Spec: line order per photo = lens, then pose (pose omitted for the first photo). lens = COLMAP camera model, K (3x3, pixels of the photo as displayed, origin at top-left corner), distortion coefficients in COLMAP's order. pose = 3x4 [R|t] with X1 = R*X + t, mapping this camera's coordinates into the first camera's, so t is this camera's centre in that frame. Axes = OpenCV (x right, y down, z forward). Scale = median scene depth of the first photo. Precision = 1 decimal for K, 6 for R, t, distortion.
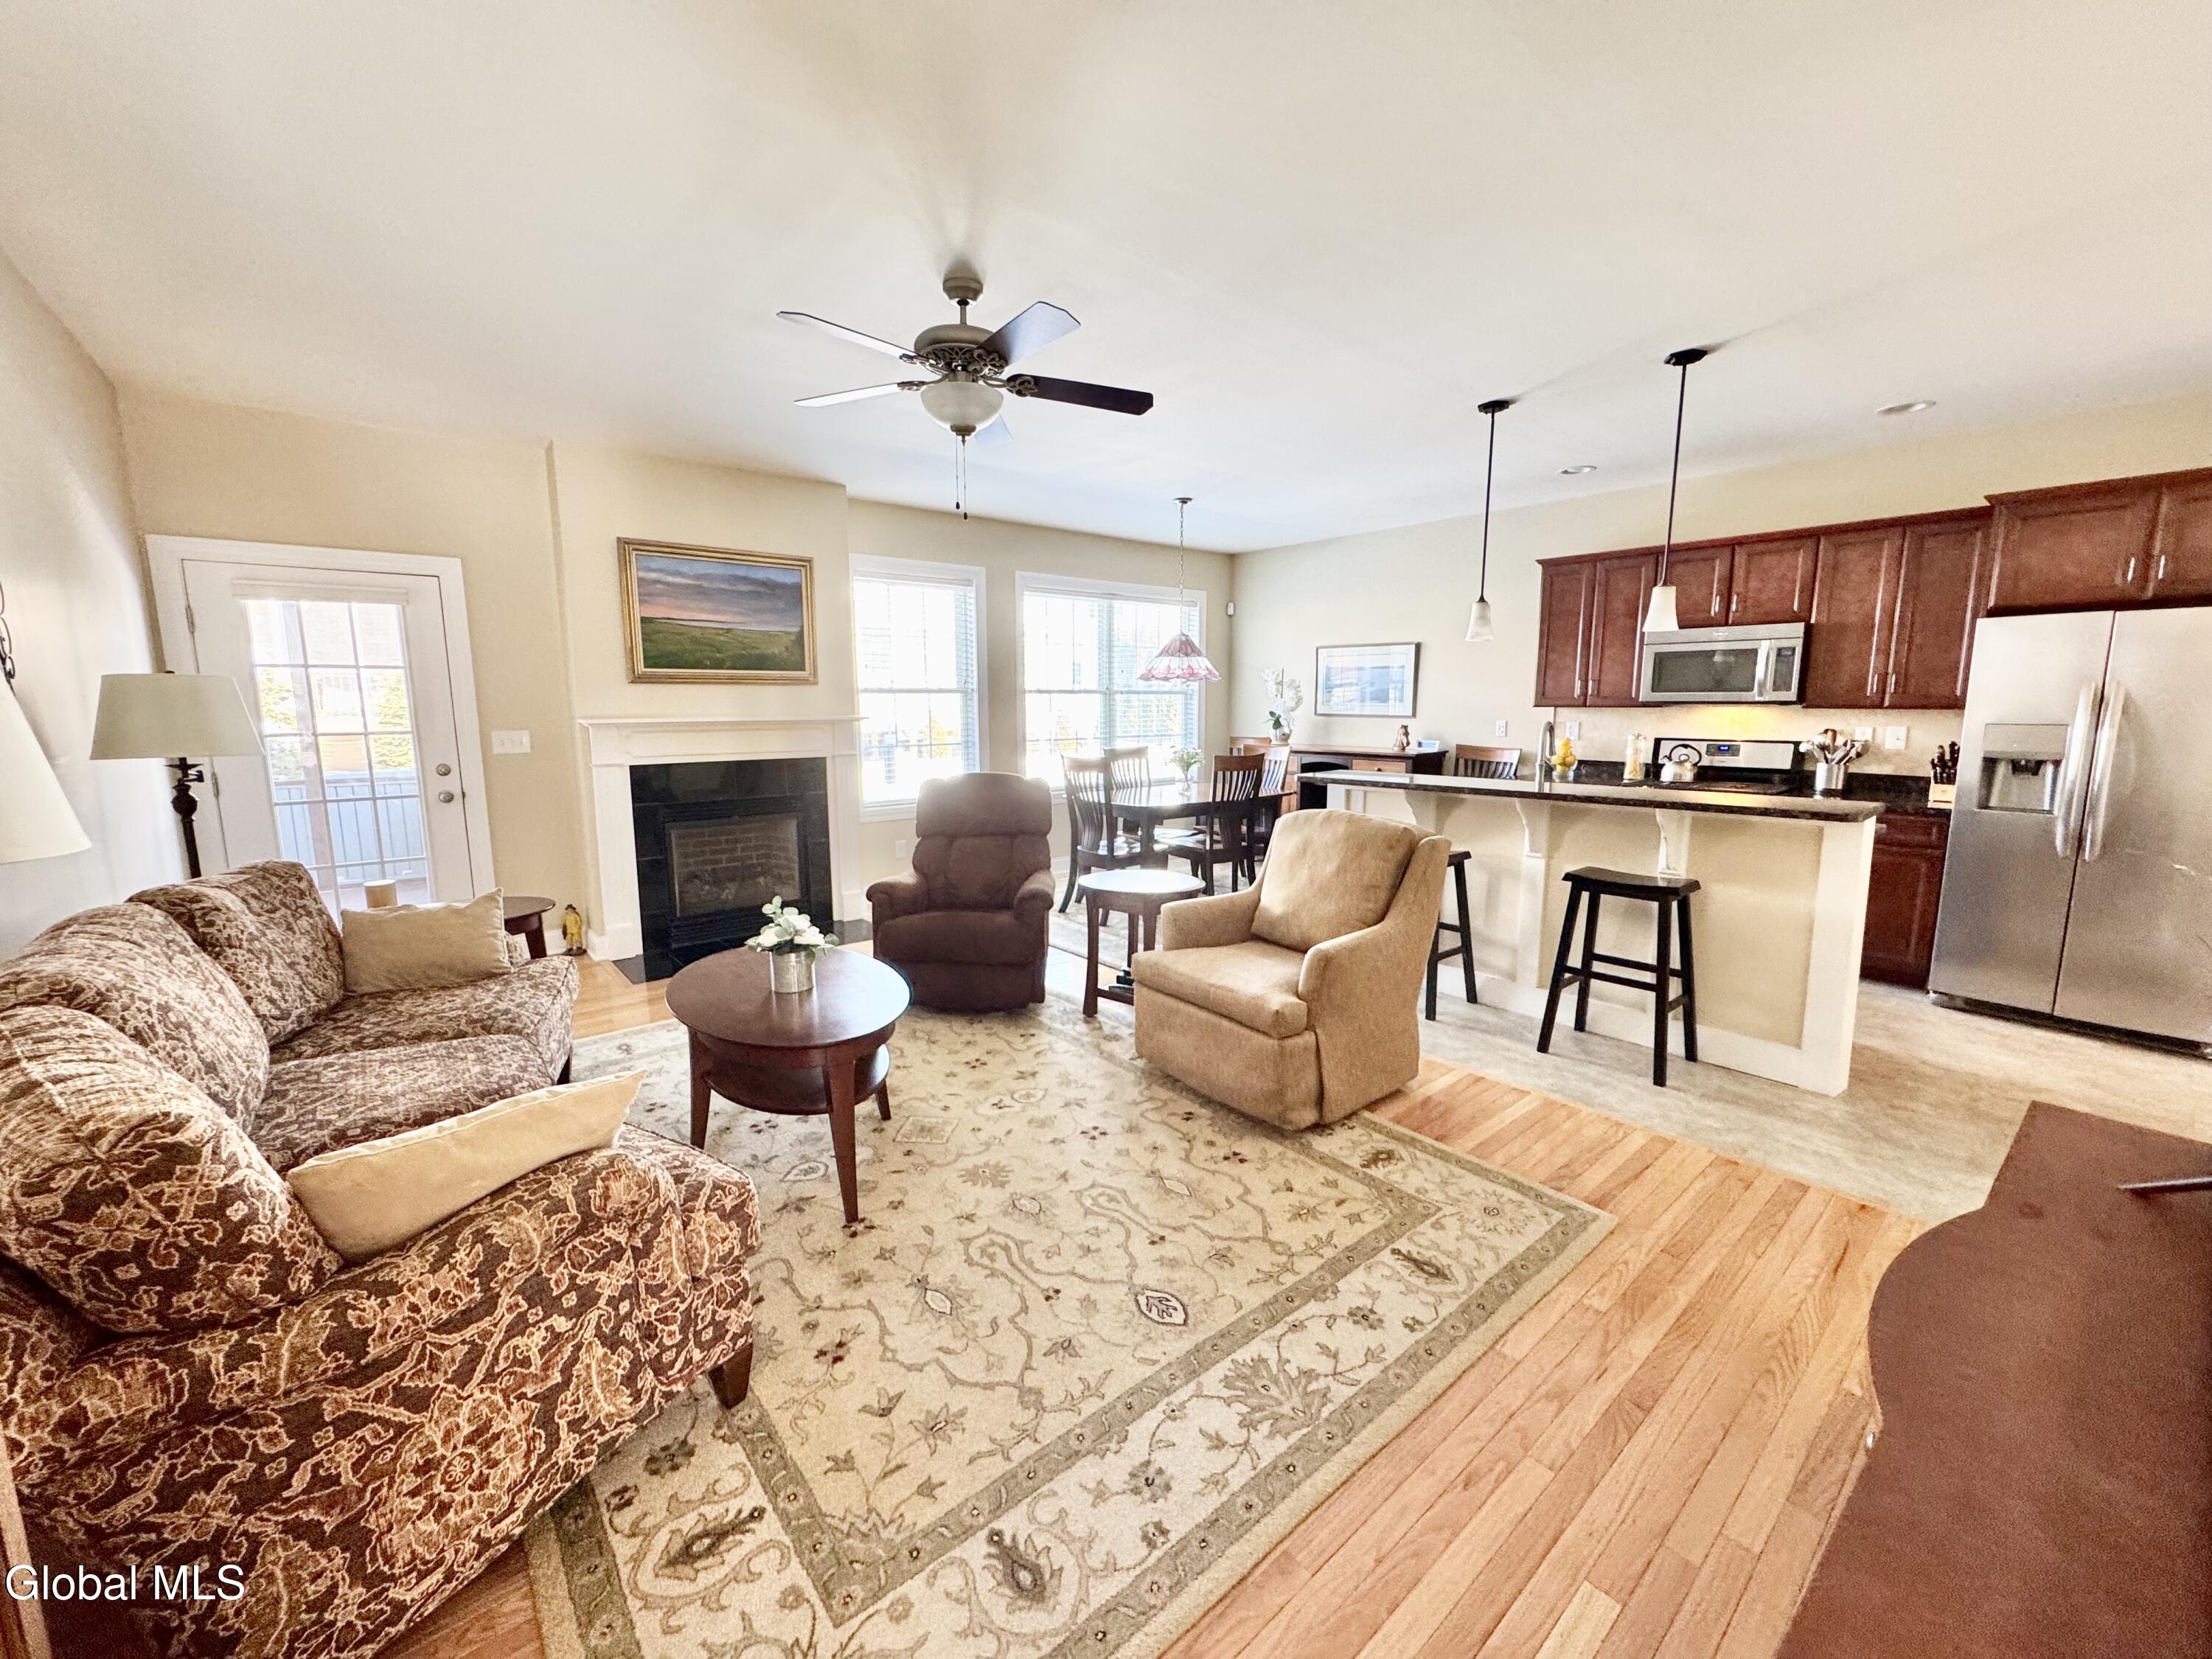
lens RADIAL K [[878.1, 0, 1102.5], [0, 878.1, 828.1], [0, 0, 1]] dist [-0.002172, 0.000994]
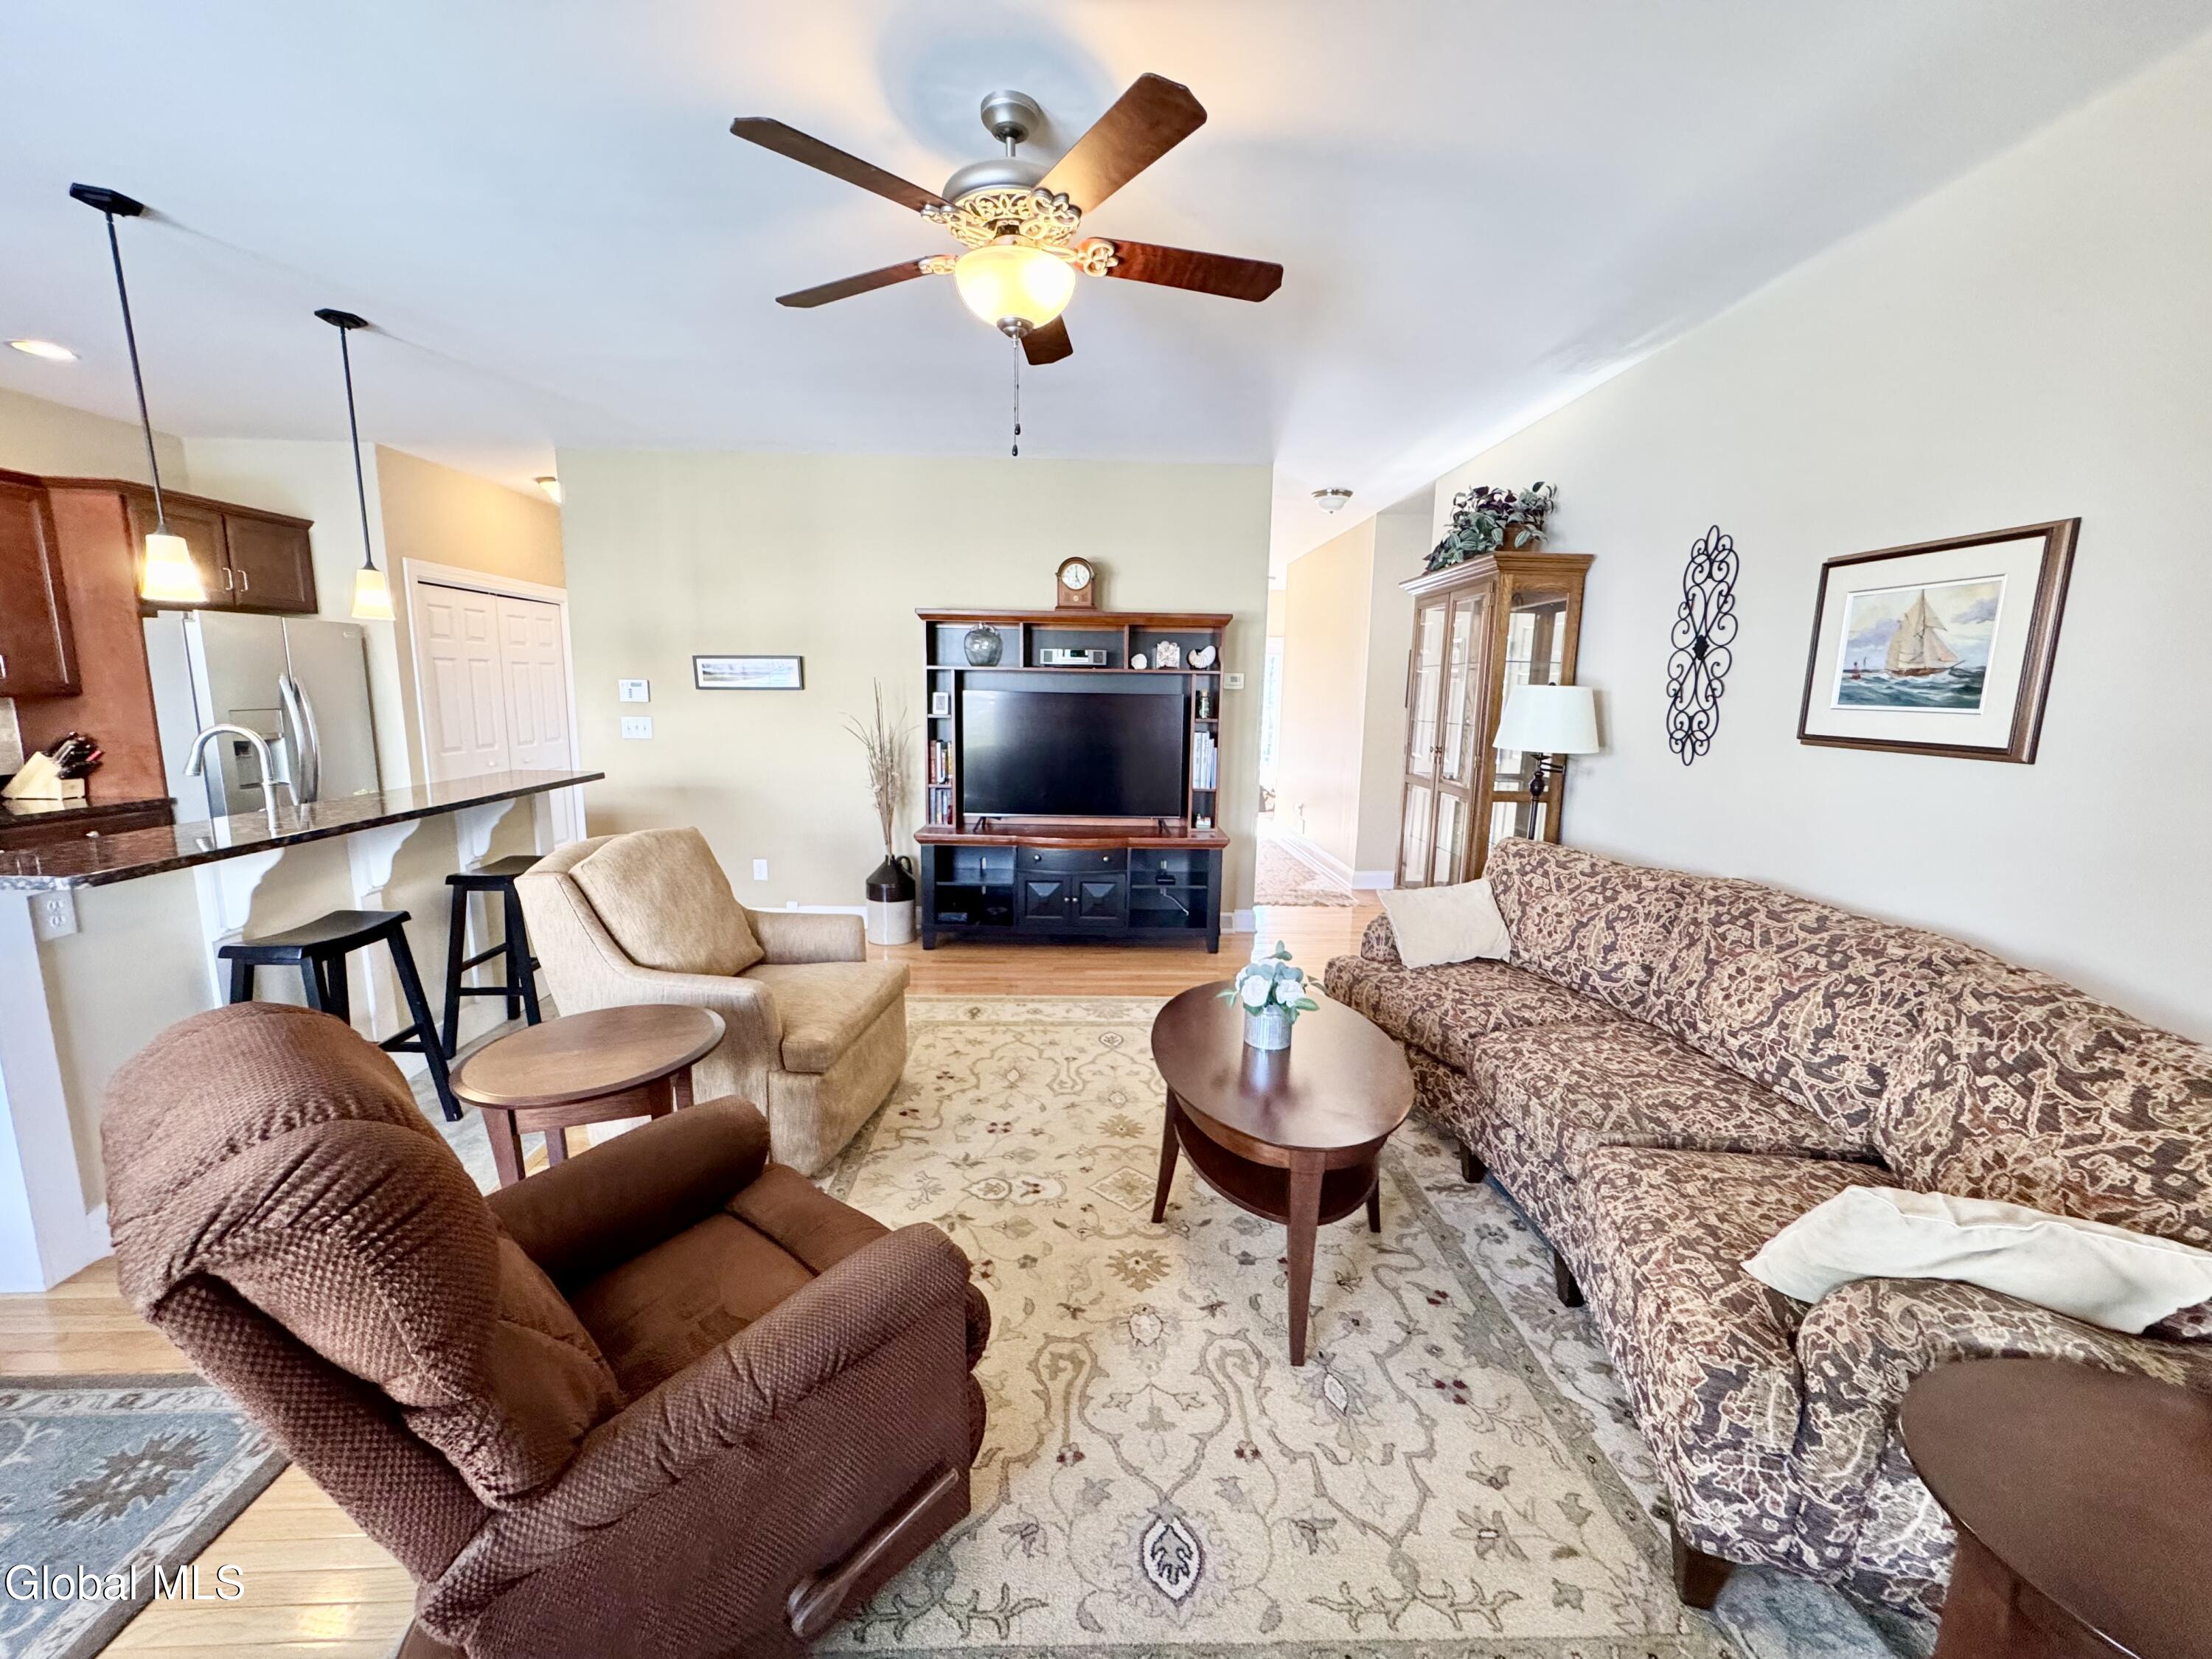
lens RADIAL K [[878.1, 0, 1104.2], [0, 878.1, 828.9], [0, 0, 1]] dist [-0.002172, 0.000994]
pose [[-0.791574, -0.107287, 0.601581, -0.477163], [0.074493, 0.960182, 0.269259, -0.177299], [-0.606516, 0.257952, -0.752063, 1.119872]]
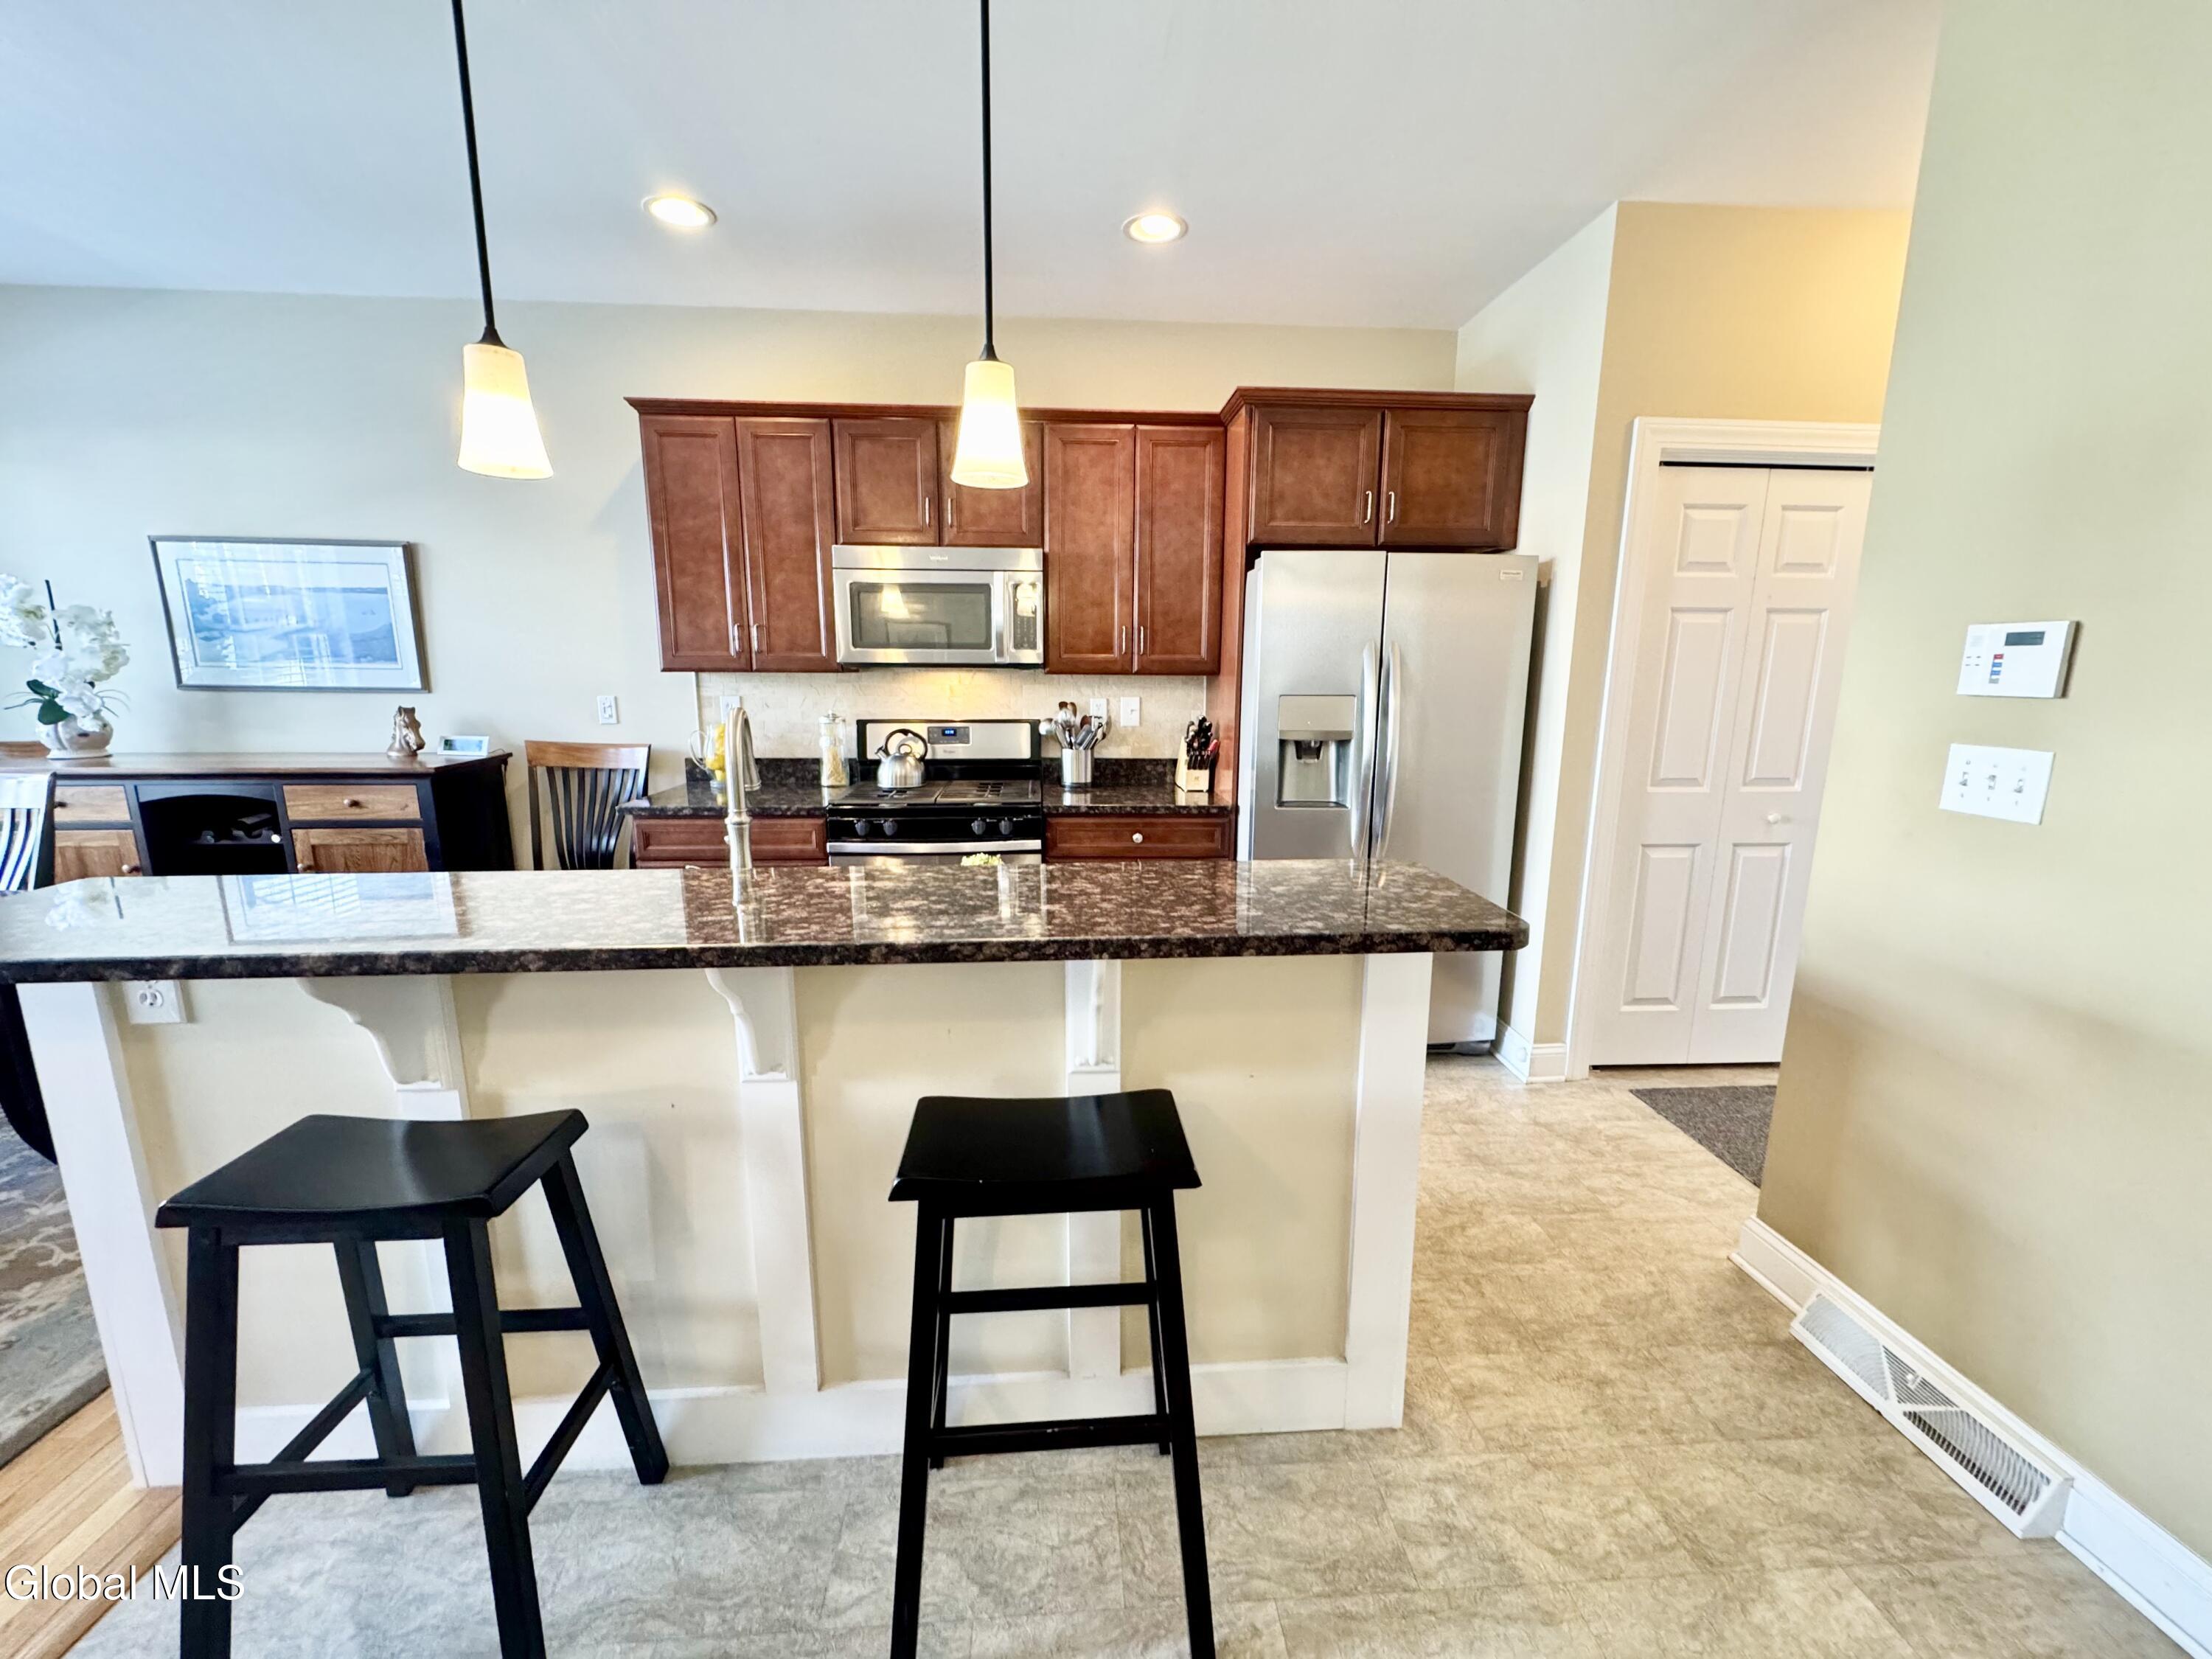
lens RADIAL K [[878.1, 0, 1103.2], [0, 878.1, 830.8], [0, 0, 1]] dist [-0.002172, 0.000994]
pose [[0.590562, -0.141906, 0.794417, 0.282025], [0.108650, 0.989436, 0.095972, -0.086494], [-0.799644, 0.029636, 0.599742, 0.629237]]
